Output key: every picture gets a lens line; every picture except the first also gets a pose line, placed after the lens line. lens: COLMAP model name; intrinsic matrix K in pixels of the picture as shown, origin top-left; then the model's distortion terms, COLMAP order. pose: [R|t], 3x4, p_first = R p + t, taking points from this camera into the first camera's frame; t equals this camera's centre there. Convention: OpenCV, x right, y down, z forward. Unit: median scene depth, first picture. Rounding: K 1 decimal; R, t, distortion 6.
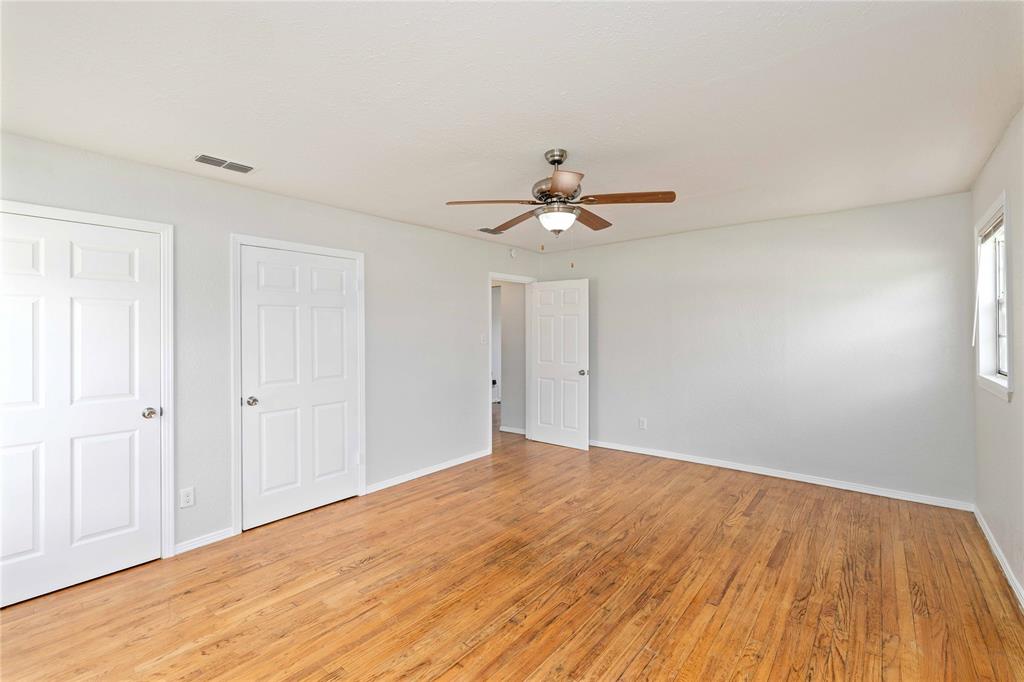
lens RADIAL K [[451.0, 0, 504.0], [0, 451.0, 337.0], [0, 0, 1]] dist [-0.002978, -0.000125]
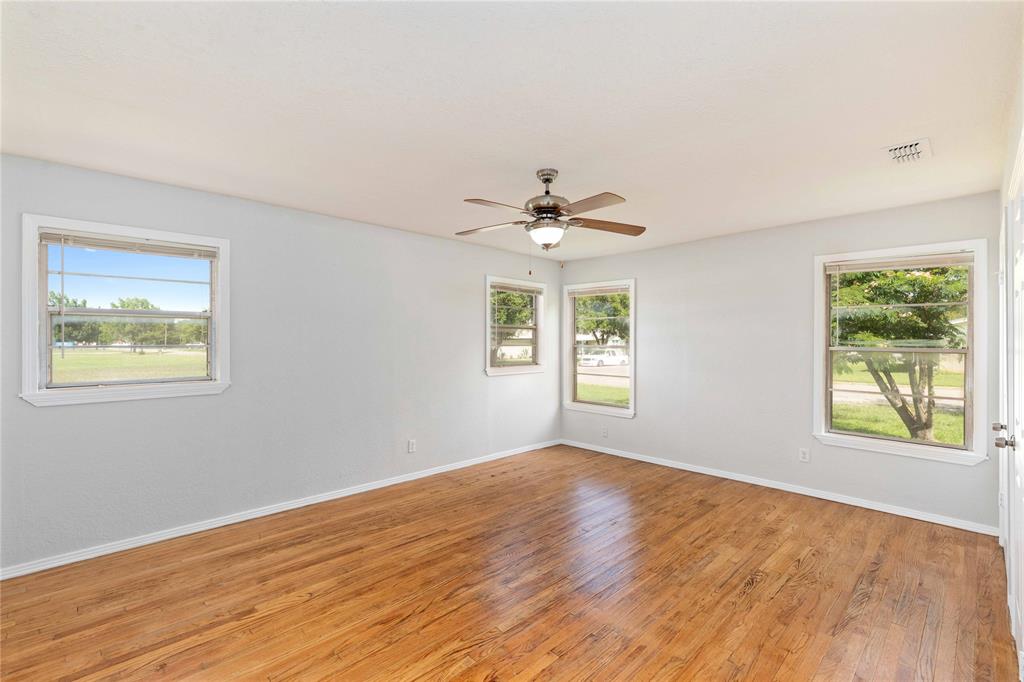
lens RADIAL K [[451.0, 0, 504.0], [0, 451.0, 337.0], [0, 0, 1]] dist [-0.002978, -0.000125]
pose [[-0.993738, 0.007239, 0.111497, 0.097601], [0.006813, 0.999968, -0.004198, -0.012806], [-0.111523, -0.003412, -0.993756, 1.993622]]
